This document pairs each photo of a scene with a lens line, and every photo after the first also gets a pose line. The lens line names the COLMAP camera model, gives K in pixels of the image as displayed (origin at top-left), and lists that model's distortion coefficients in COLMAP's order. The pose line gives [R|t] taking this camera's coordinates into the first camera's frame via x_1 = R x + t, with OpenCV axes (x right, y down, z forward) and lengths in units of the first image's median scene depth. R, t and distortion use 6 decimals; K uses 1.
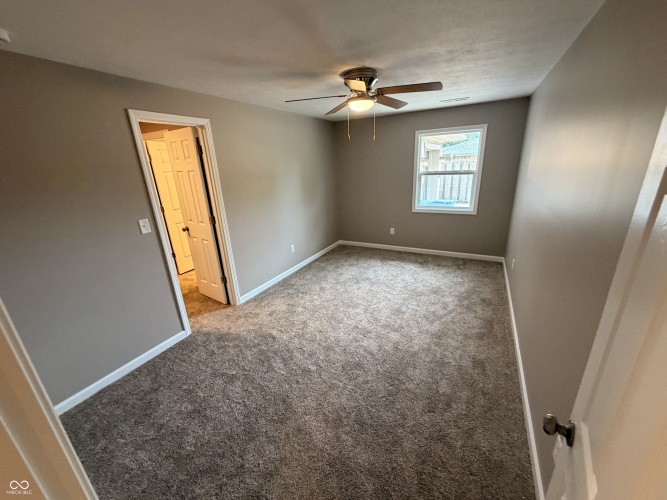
lens RADIAL K [[268.2, 0, 333.7], [0, 268.2, 252.1], [0, 0, 1]] dist [-0.000609, 0.000212]
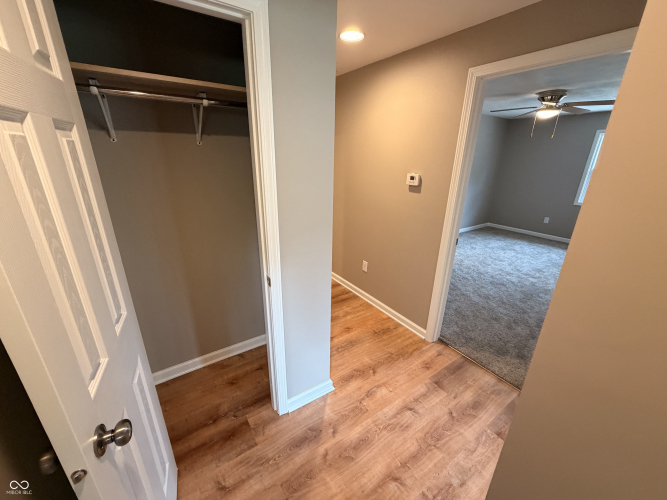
lens RADIAL K [[268.2, 0, 333.0], [0, 268.2, 250.3], [0, 0, 1]] dist [-0.000609, 0.000212]
pose [[0.885956, 0.212621, -0.412158, -0.137071], [-0.201323, 0.976933, 0.071217, 0.248949], [0.417793, 0.019881, 0.908325, -0.636413]]
